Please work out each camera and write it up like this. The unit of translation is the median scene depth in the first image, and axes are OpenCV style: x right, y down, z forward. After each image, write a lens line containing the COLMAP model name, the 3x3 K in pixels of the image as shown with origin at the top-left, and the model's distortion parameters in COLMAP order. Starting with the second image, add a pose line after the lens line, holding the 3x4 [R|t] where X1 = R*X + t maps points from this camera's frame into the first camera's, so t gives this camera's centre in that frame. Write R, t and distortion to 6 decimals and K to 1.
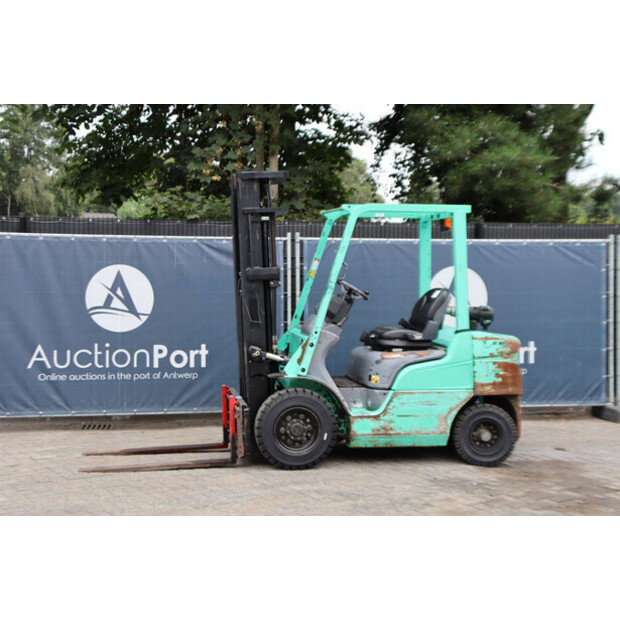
lens RADIAL K [[946.1, 0, 306.5], [0, 946.1, 309.9], [0, 0, 1]] dist [0.117452, 0.000000]
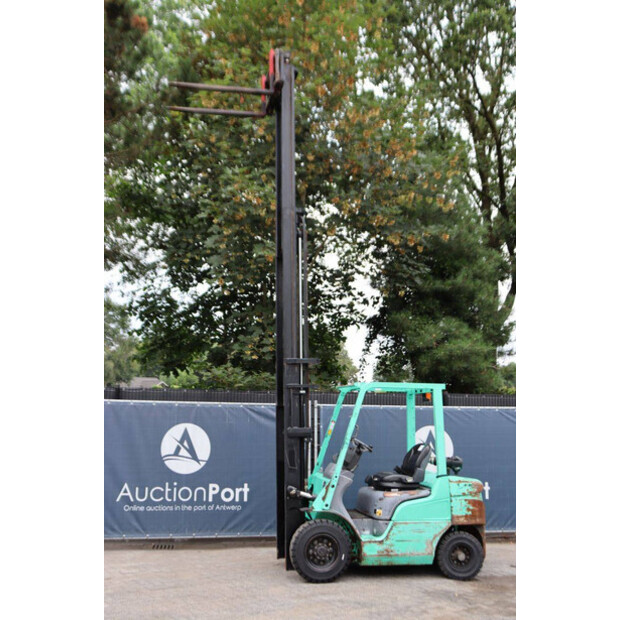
lens RADIAL K [[704.6, 0, 313.3], [0, 704.6, 309.3], [0, 0, 1]] dist [0.015297, 0.000000]
pose [[0.999743, 0.010202, 0.020245, -0.043717], [-0.006033, 0.980545, -0.196204, -0.012683], [-0.021853, 0.196031, 0.980354, -0.039972]]
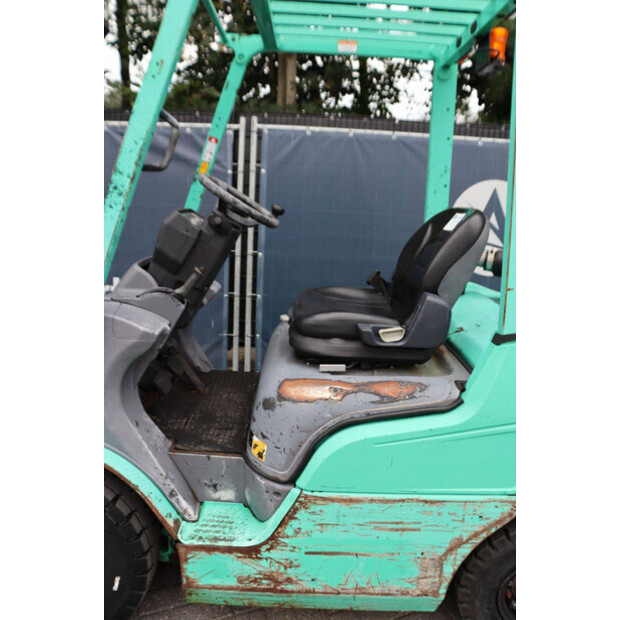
lens RADIAL K [[499.1, 0, 312.6], [0, 499.1, 310.2], [0, 0, 1]] dist [-0.127038, 0.080056]
pose [[0.984581, 0.075733, -0.157687, 0.117523], [-0.046788, 0.982594, 0.179776, -0.015439], [0.168557, -0.169626, 0.970987, 0.809552]]
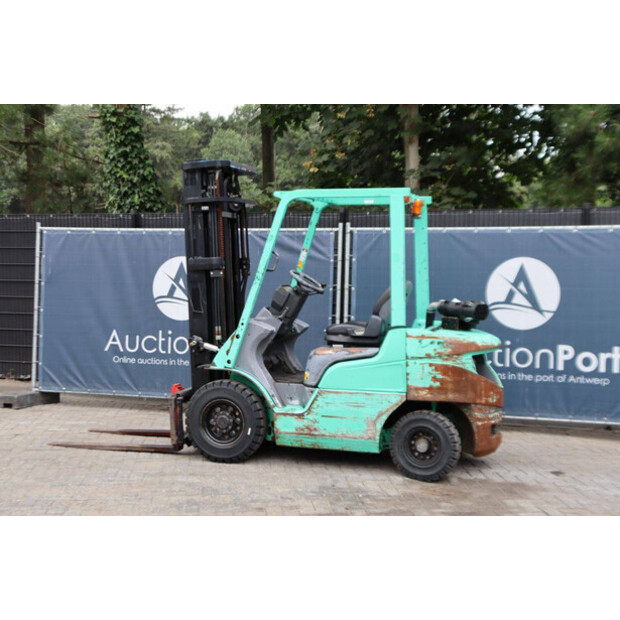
lens RADIAL K [[946.1, 0, 305.4], [0, 946.1, 309.7], [0, 0, 1]] dist [0.117452, 0.000000]
pose [[0.882817, 0.023486, -0.469130, 0.503492], [-0.022684, 0.999716, 0.007363, 0.000440], [0.469170, 0.004141, 0.883098, 0.162518]]
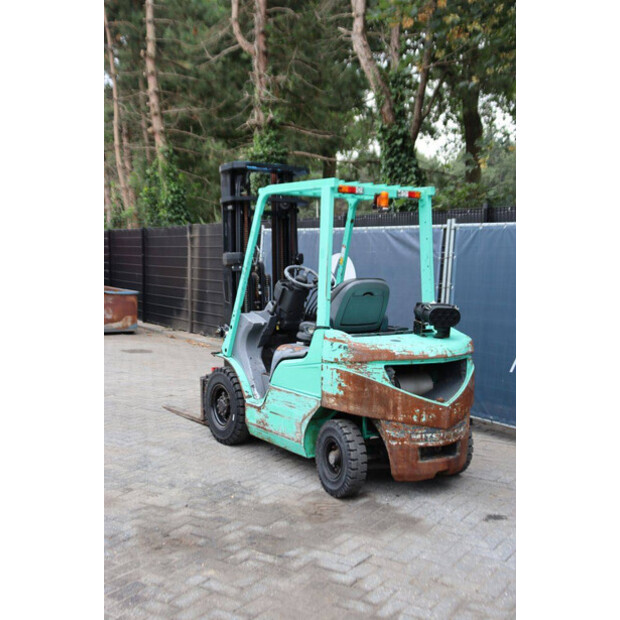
lens RADIAL K [[762.9, 0, 312.4], [0, 762.9, 307.4], [0, 0, 1]] dist [0.050049, 0.000000]
pose [[0.414839, 0.063085, -0.907705, 0.768323], [-0.055090, 0.997505, 0.044149, -0.025518], [0.908226, 0.031690, 0.417279, 0.701445]]
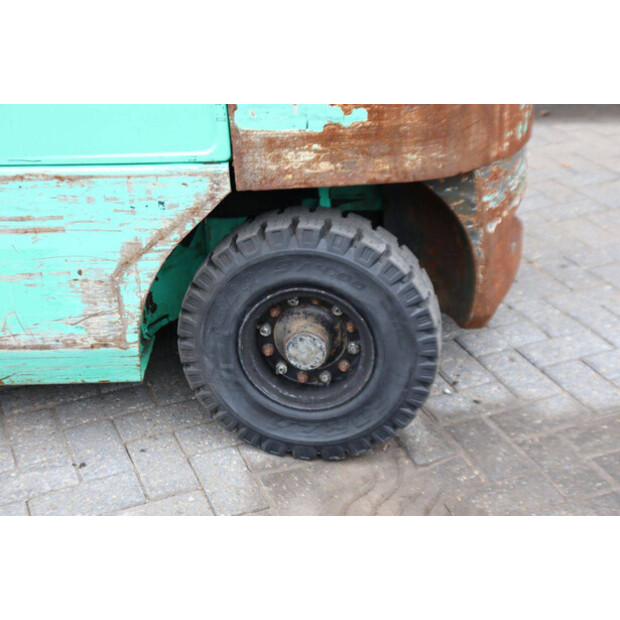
lens RADIAL K [[1025.0, 0, 312.7], [0, 1025.0, 308.2], [0, 0, 1]] dist [0.201636, 0.000000]
pose [[0.981159, 0.050457, -0.186498, 0.236439], [0.031163, 0.911326, 0.410505, 0.017746], [0.190674, -0.408582, 0.892583, 0.771447]]
